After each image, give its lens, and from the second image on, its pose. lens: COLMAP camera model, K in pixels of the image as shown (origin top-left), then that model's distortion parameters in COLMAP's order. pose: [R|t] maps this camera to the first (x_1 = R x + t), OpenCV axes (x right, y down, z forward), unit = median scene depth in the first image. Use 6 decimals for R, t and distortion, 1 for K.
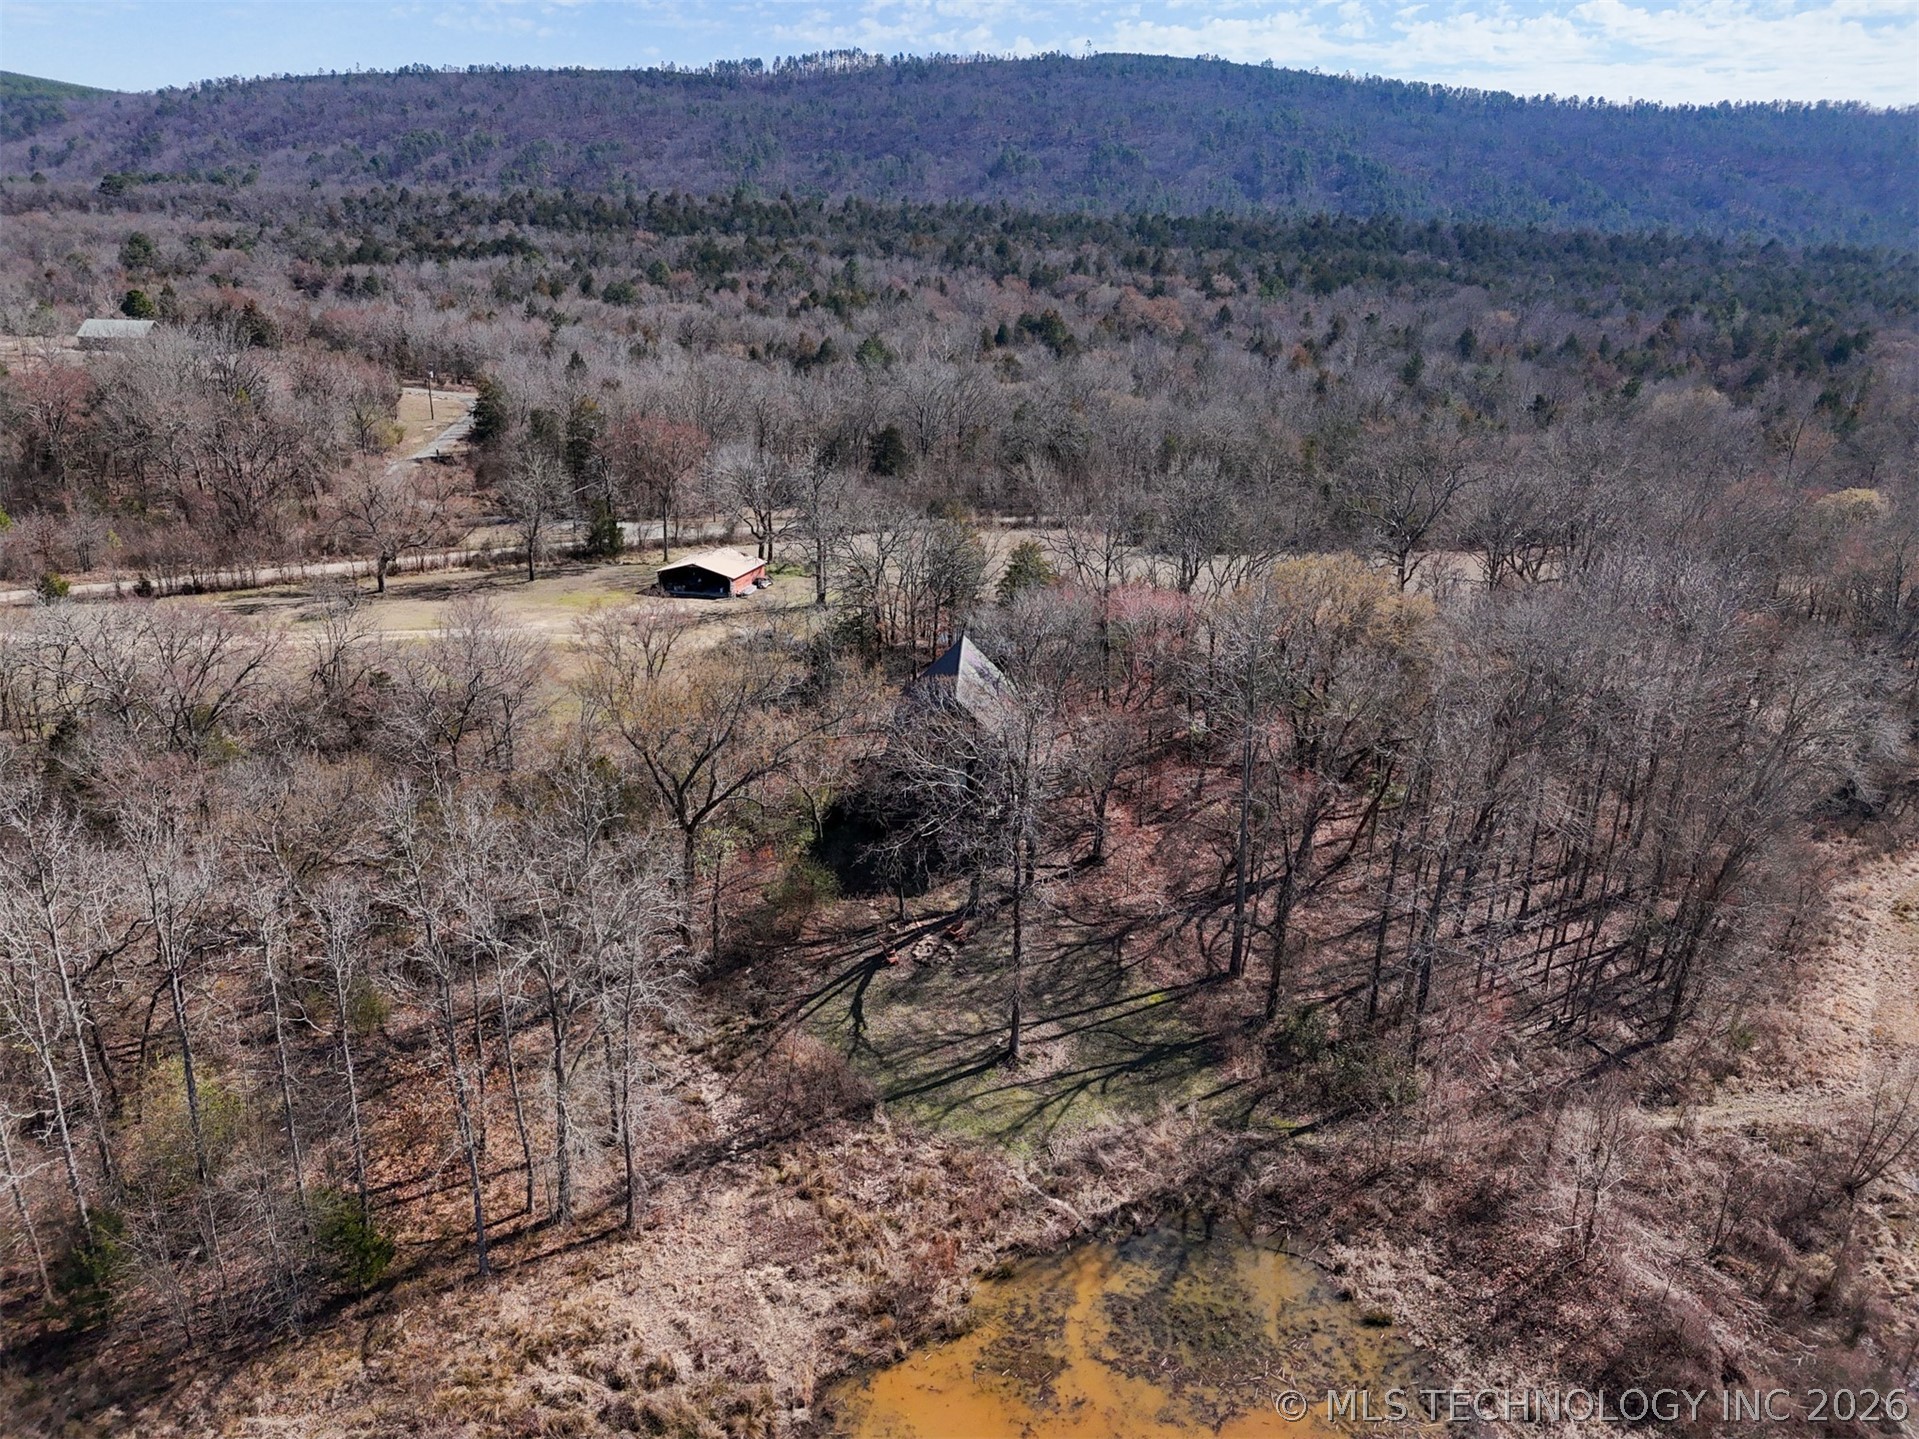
lens RADIAL K [[1404.1, 0, 962.5], [0, 1404.1, 718.2], [0, 0, 1]] dist [0.049001, -0.042591]
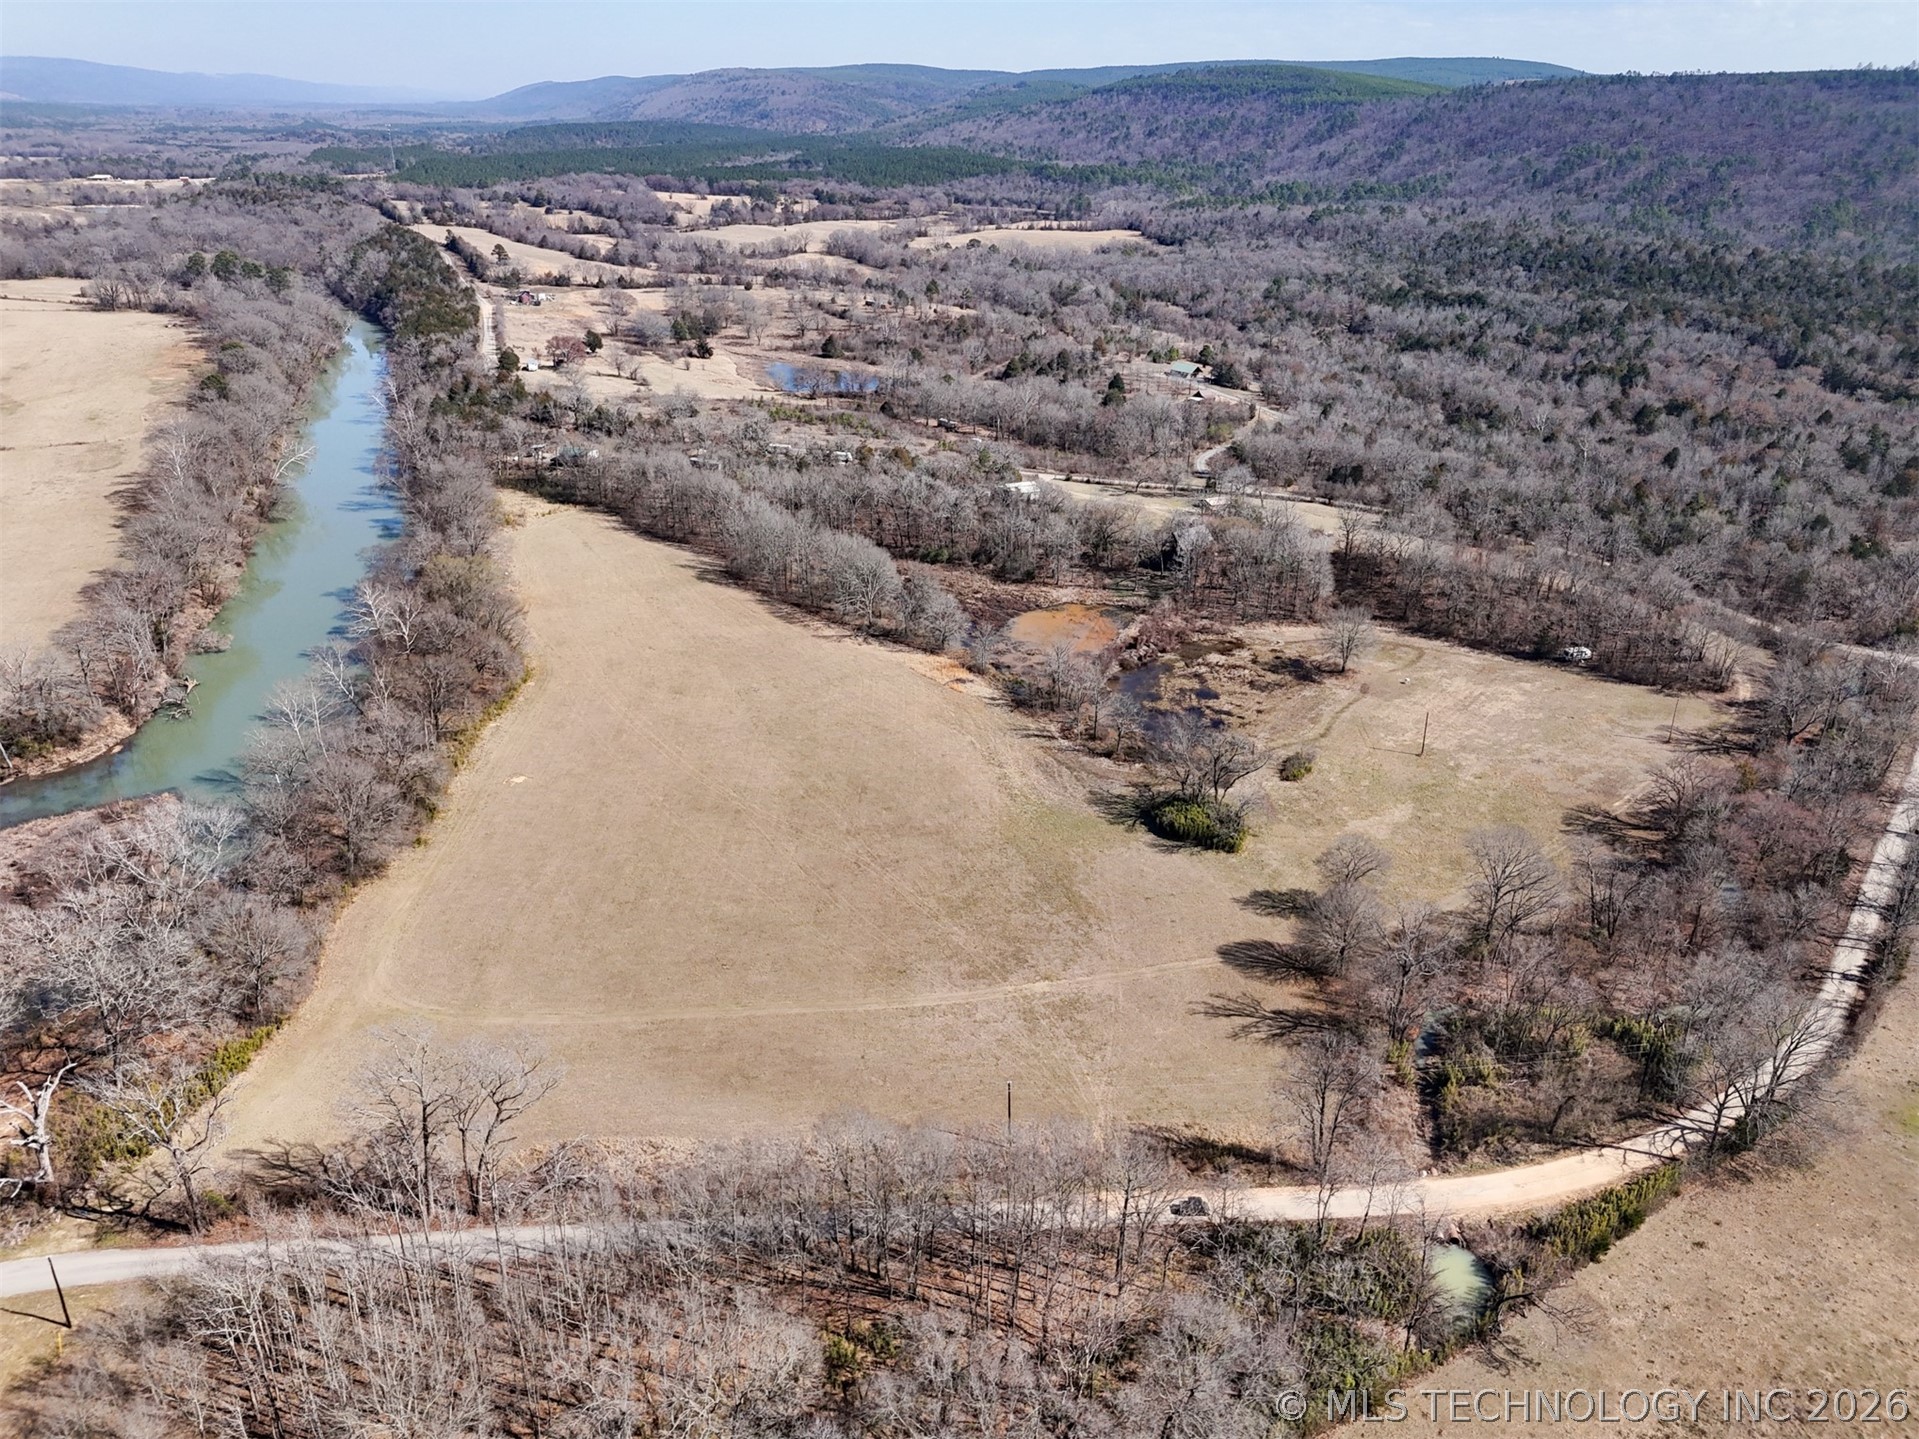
lens RADIAL K [[1404.1, 0, 963.2], [0, 1404.1, 716.0], [0, 0, 1]] dist [0.049001, -0.042591]
pose [[0.674972, 0.286661, -0.679881, 3.186088], [-0.247535, 0.956018, 0.157342, 0.006868], [0.695082, 0.062093, 0.716244, -3.127171]]
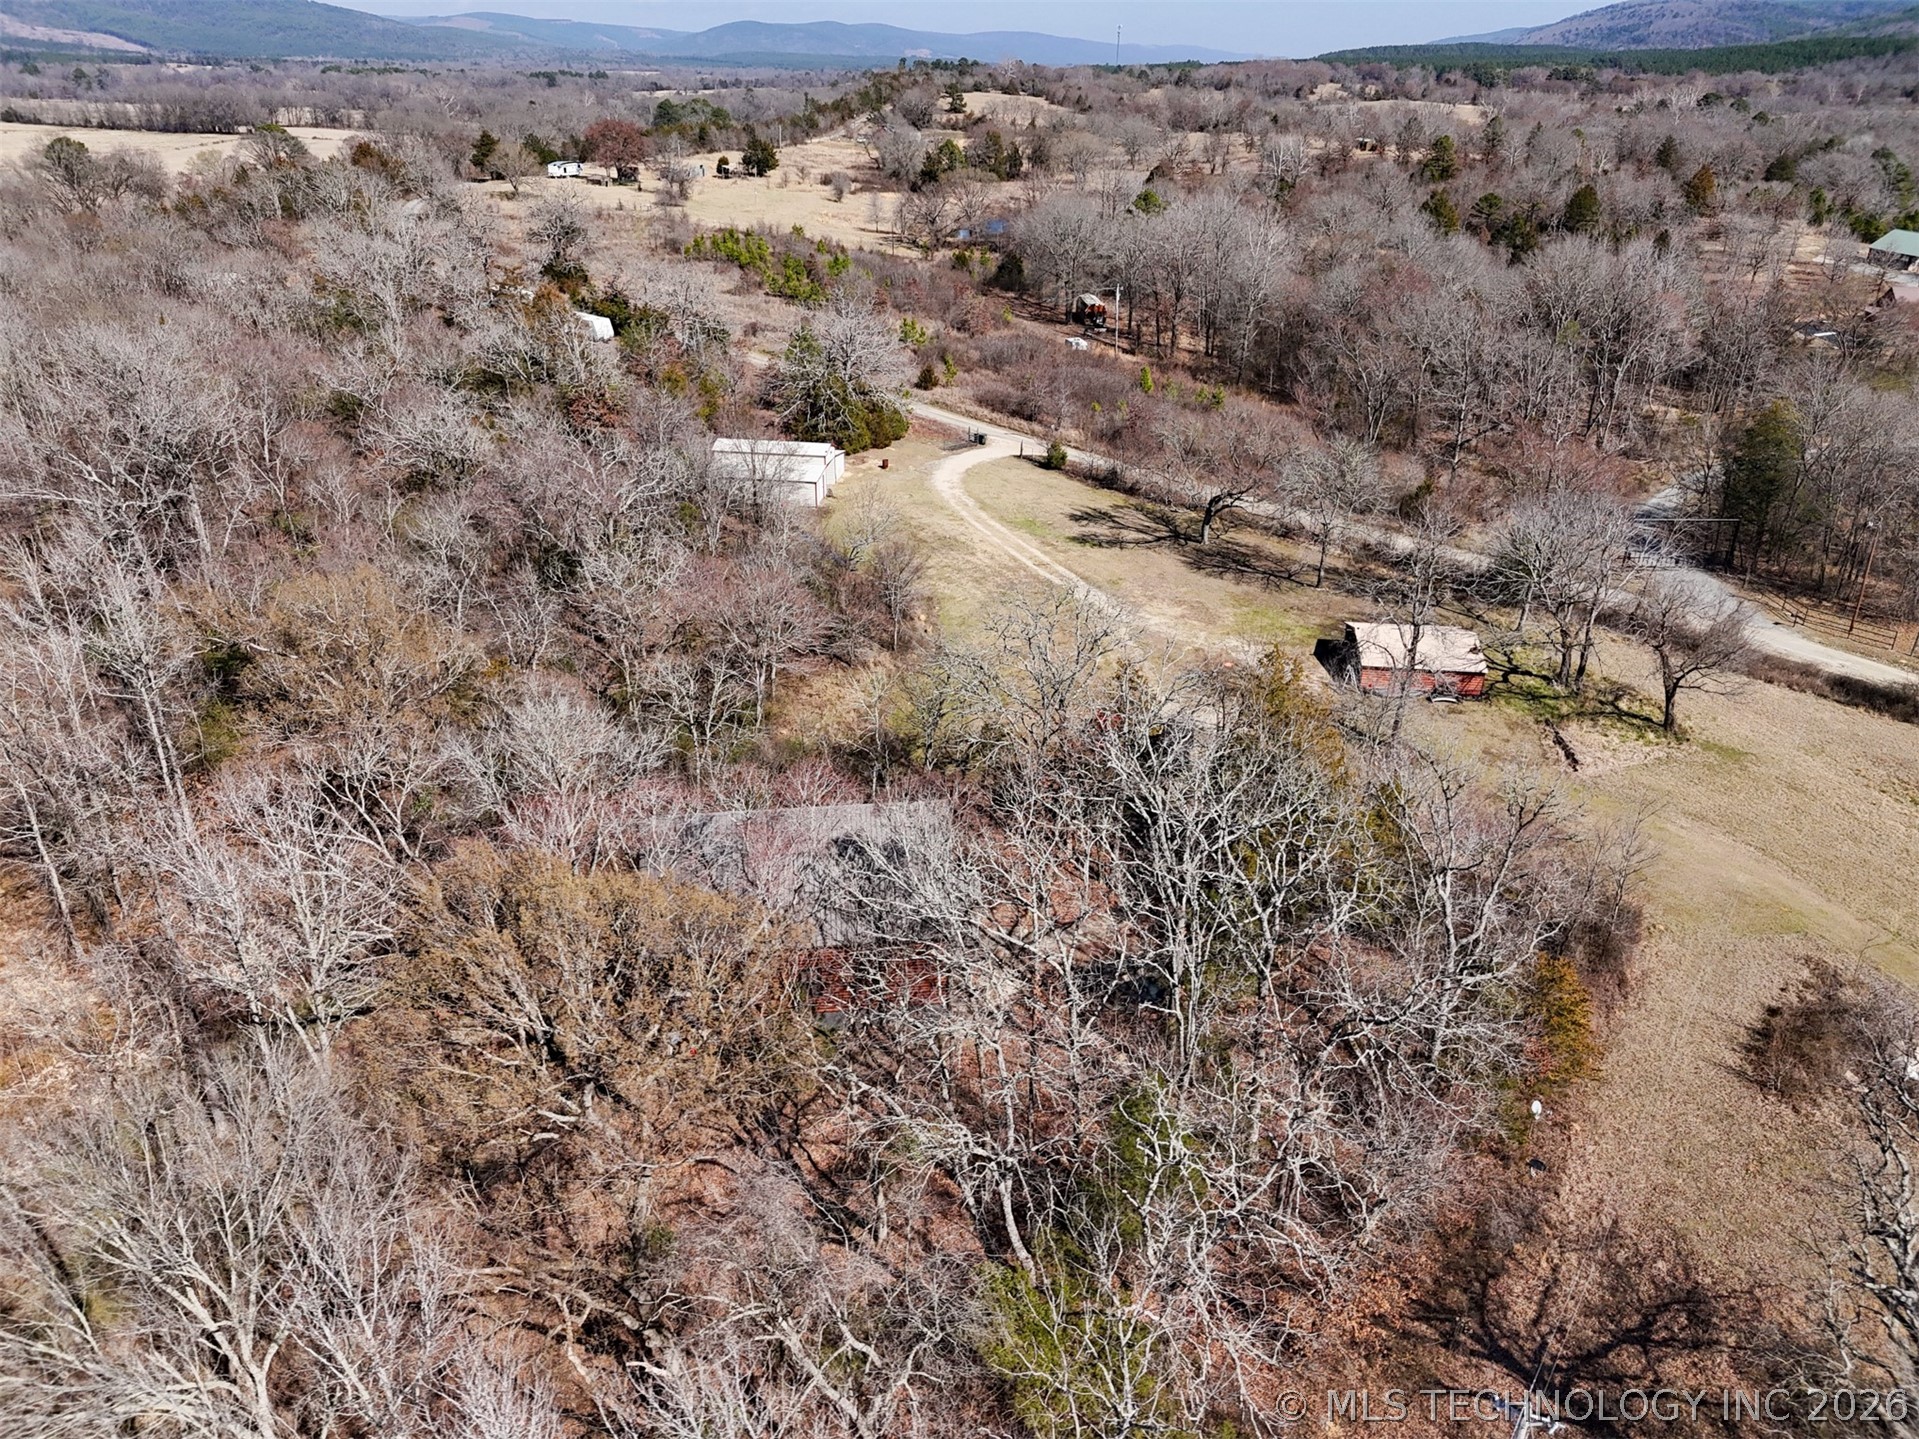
lens RADIAL K [[1404.1, 0, 964.4], [0, 1404.1, 728.9], [0, 0, 1]] dist [0.049001, -0.042591]
pose [[0.166441, 0.405388, -0.898865, 0.733310], [-0.330922, 0.881676, 0.336360, -0.395090], [0.928864, 0.241470, 0.280899, 1.012185]]
